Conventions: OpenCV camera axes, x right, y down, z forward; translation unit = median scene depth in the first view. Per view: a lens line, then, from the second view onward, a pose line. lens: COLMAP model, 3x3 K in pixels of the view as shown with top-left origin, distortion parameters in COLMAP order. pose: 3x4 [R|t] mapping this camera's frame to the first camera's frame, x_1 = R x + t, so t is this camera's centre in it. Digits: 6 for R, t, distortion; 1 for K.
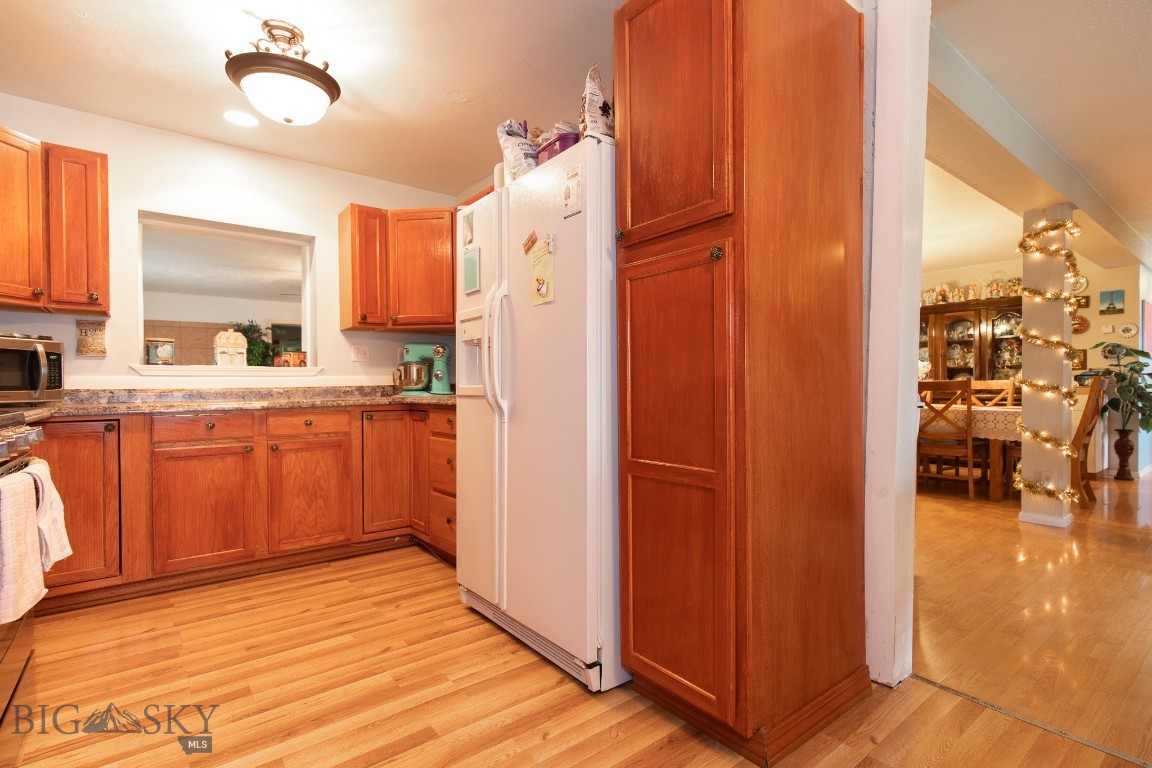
lens RADIAL K [[574.7, 0, 576.0], [0, 574.7, 384.0], [0, 0, 1]] dist [0.013643, -0.001073]
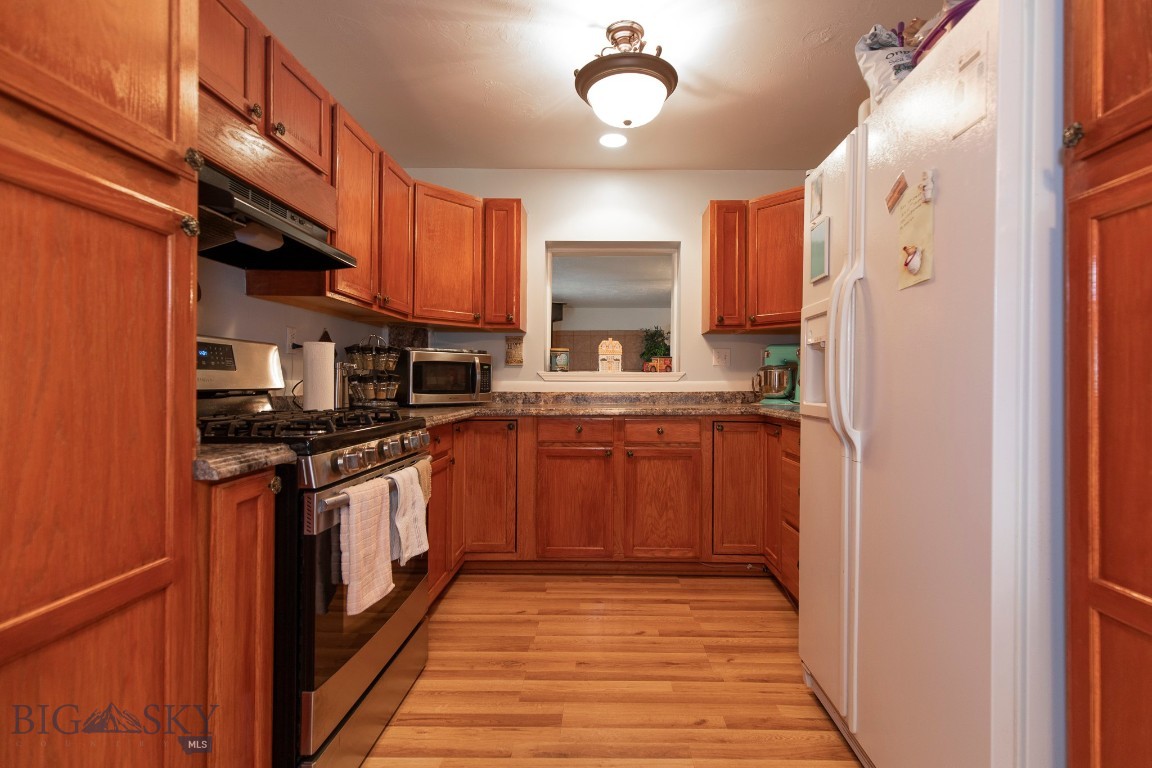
lens RADIAL K [[574.7, 0, 576.0], [0, 574.7, 384.0], [0, 0, 1]] dist [0.013643, -0.001073]
pose [[0.794179, 0.005521, -0.607659, 0.018087], [-0.004255, 0.999985, 0.003525, -0.016569], [0.607669, -0.000214, 0.794190, 0.142665]]
